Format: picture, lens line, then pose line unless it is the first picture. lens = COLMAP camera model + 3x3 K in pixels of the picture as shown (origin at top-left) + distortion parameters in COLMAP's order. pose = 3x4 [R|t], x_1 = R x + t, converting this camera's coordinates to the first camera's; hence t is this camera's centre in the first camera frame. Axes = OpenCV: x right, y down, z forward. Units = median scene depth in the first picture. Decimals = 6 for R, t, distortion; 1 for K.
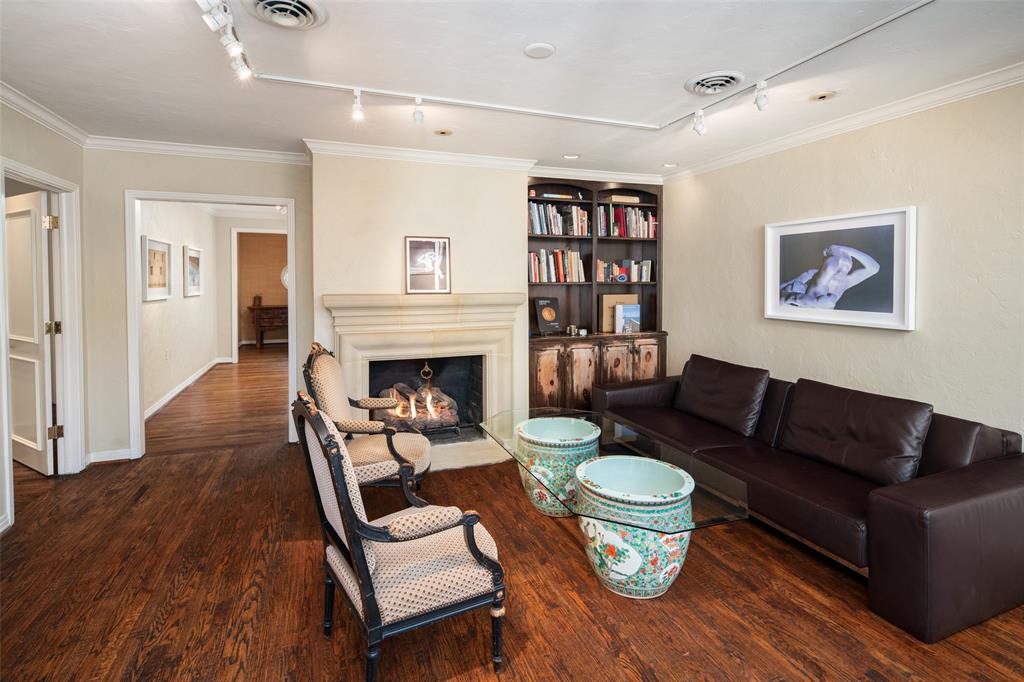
lens RADIAL K [[507.7, 0, 511.4], [0, 507.7, 284.7], [0, 0, 1]] dist [0.002231, -0.004932]
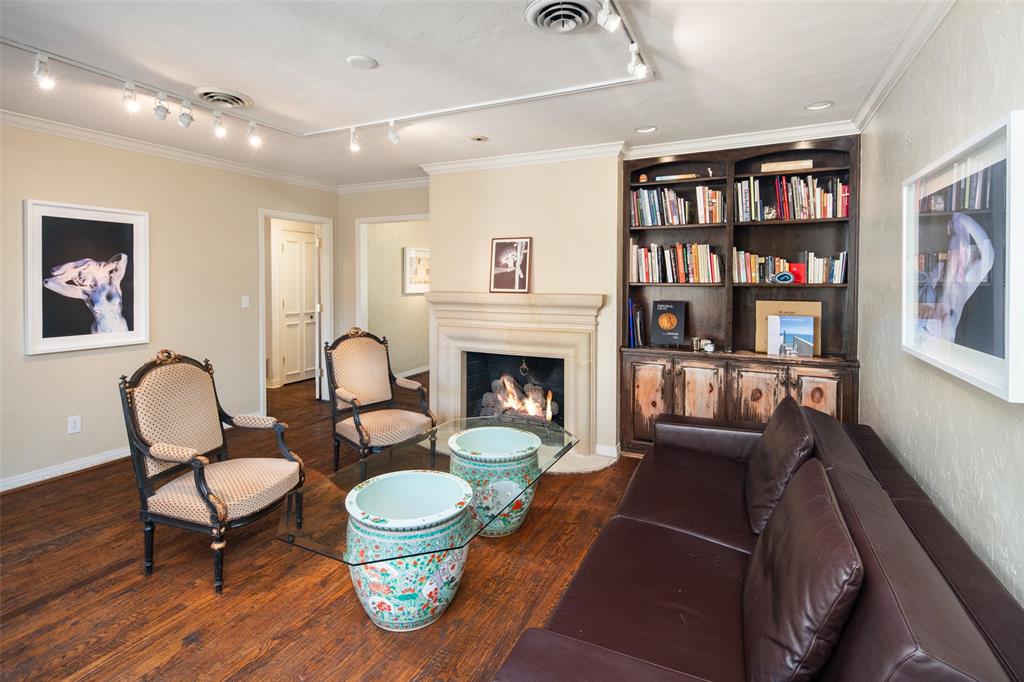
lens RADIAL K [[507.7, 0, 511.4], [0, 507.7, 284.7], [0, 0, 1]] dist [0.002231, -0.004932]
pose [[0.678398, 0.011600, -0.734603, 0.508756], [-0.010747, 0.999925, 0.005864, -0.004074], [0.734616, 0.003917, 0.678472, 0.253793]]
